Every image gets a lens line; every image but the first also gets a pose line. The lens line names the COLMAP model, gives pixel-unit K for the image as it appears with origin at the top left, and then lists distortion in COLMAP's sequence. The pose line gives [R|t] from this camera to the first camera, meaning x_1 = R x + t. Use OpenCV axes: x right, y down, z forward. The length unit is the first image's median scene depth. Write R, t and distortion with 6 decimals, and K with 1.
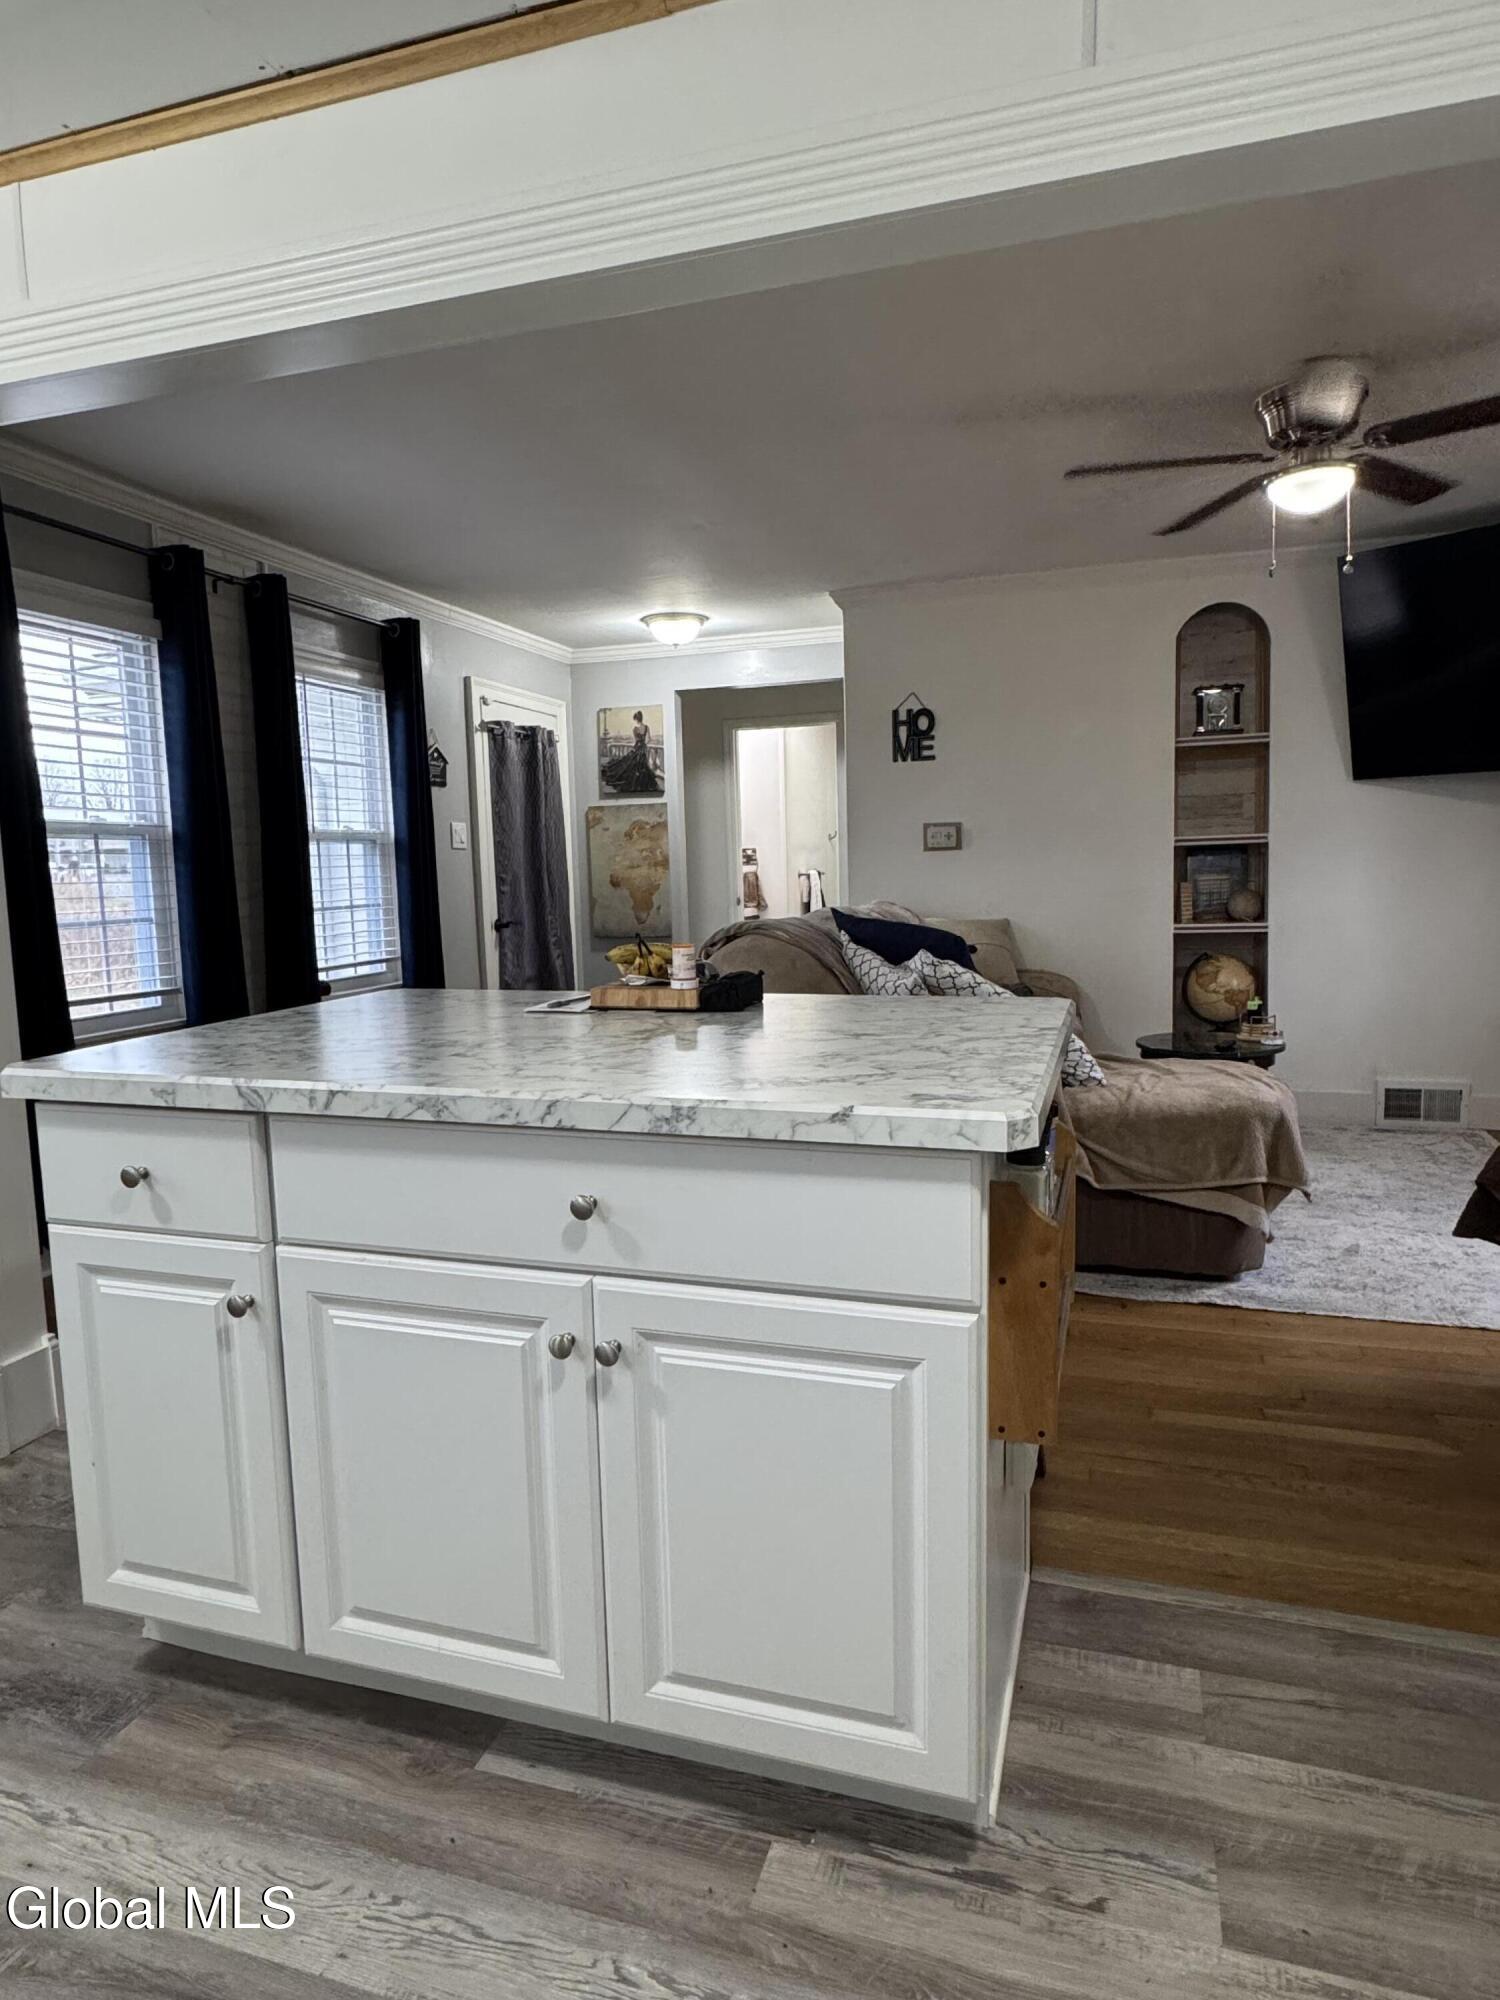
lens RADIAL K [[1191.3, 0, 750.0], [0, 1191.3, 1000.0], [0, 0, 1]] dist [-0.003200, 0.003621]
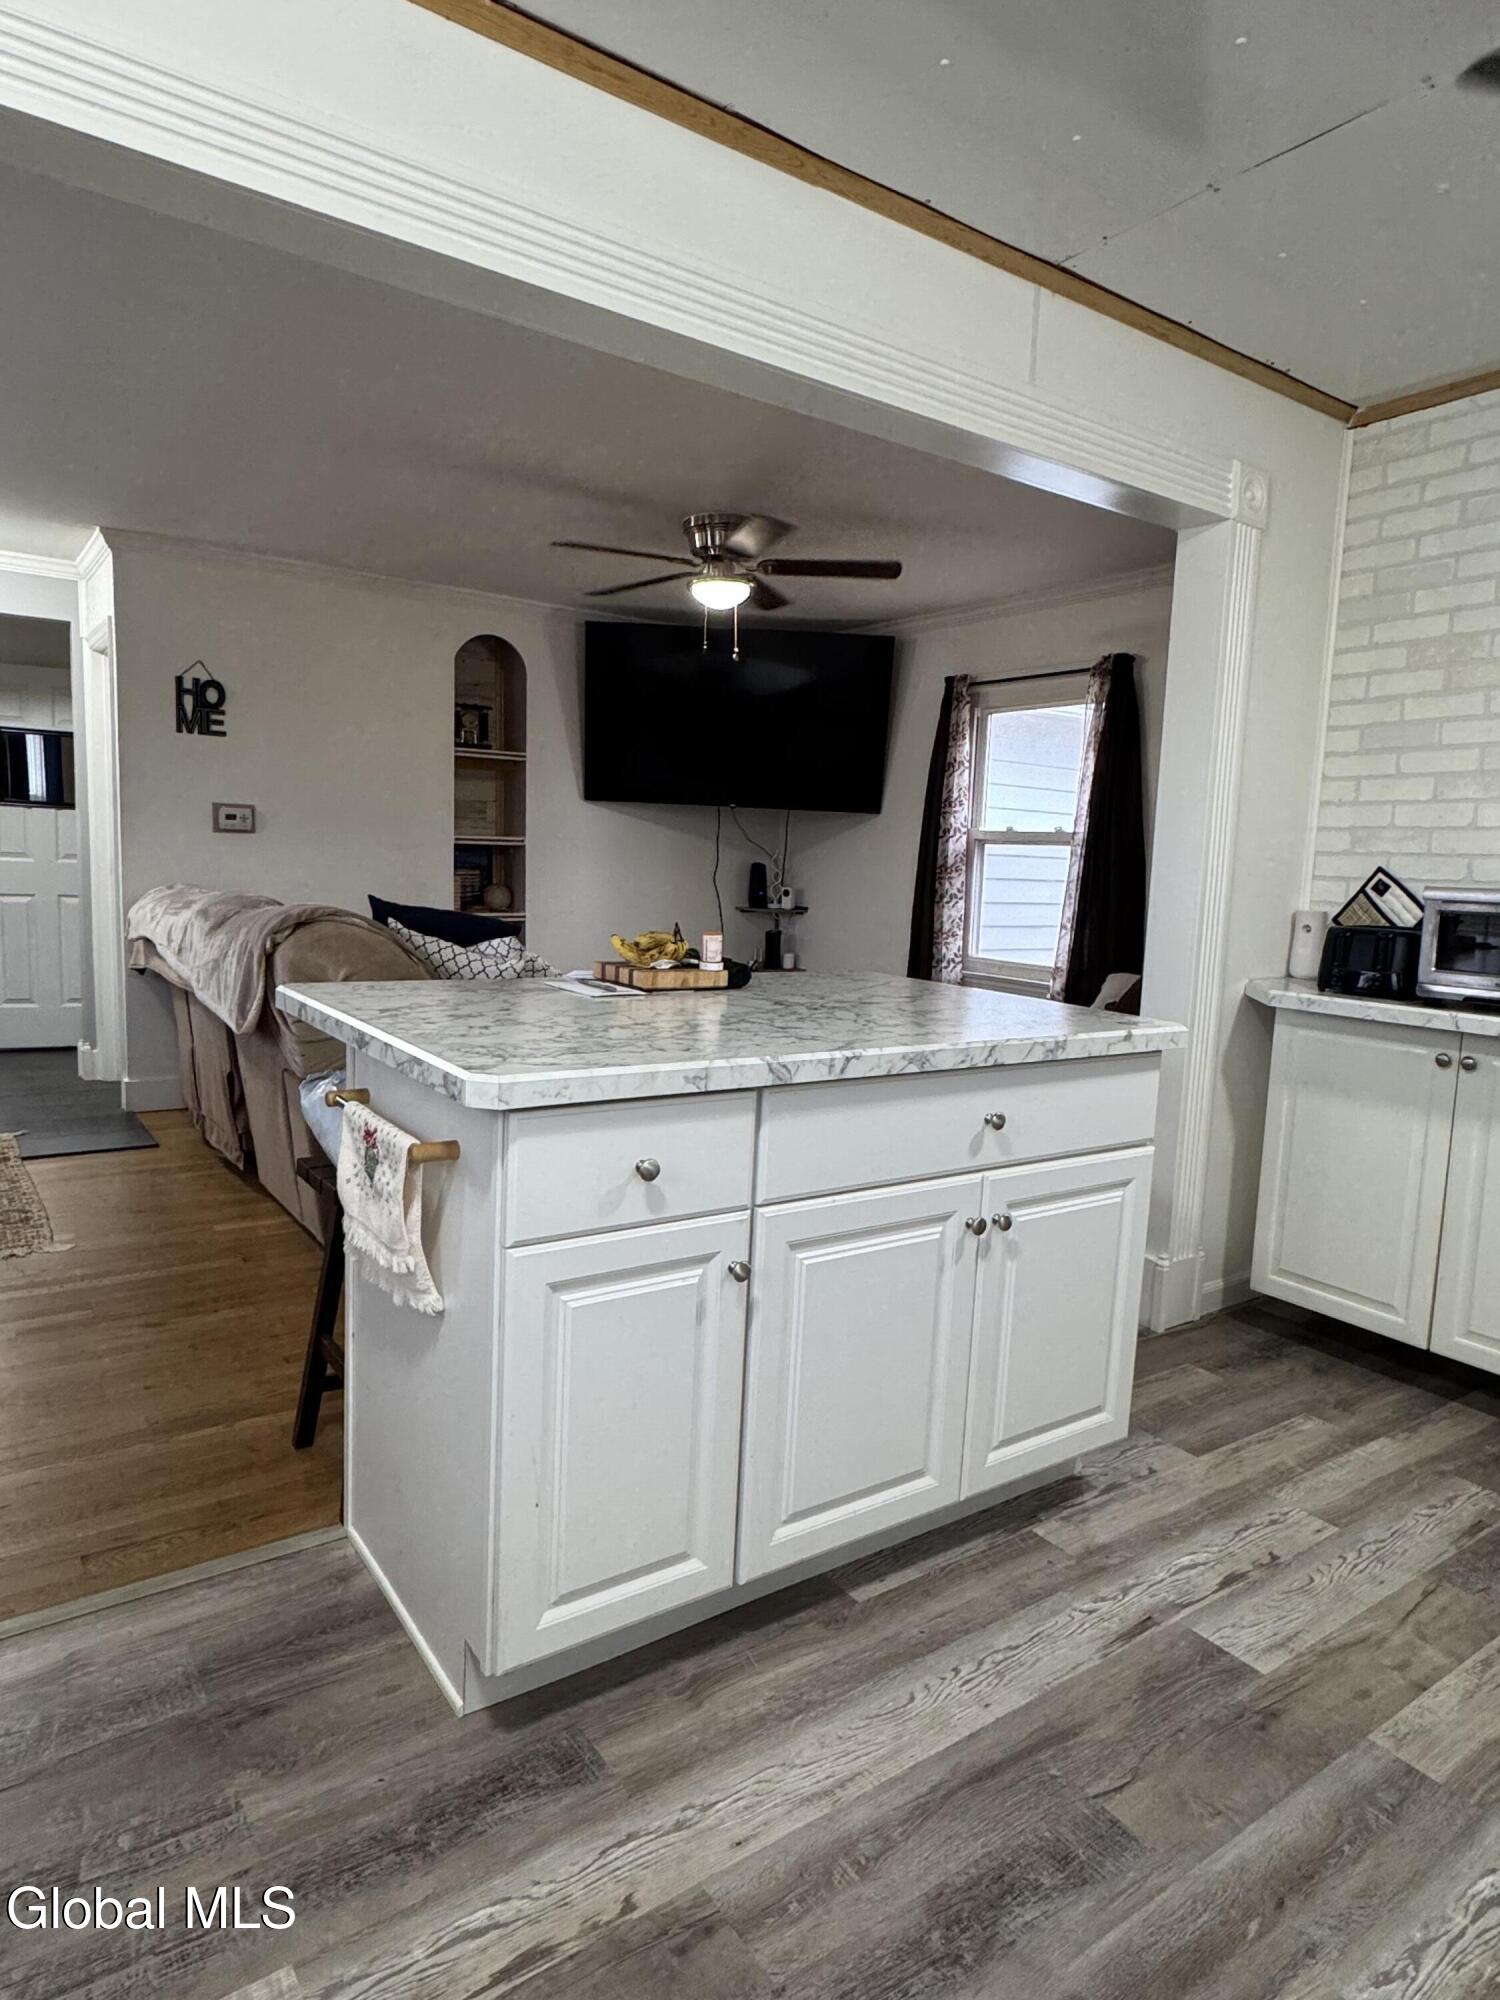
lens RADIAL K [[1191.3, 0, 750.0], [0, 1191.3, 1000.0], [0, 0, 1]] dist [-0.003200, 0.003621]
pose [[0.599183, -0.045820, 0.799300, -1.245606], [0.036396, 0.998888, 0.029978, -0.017802], [-0.799784, 0.011129, 0.600184, 0.341228]]
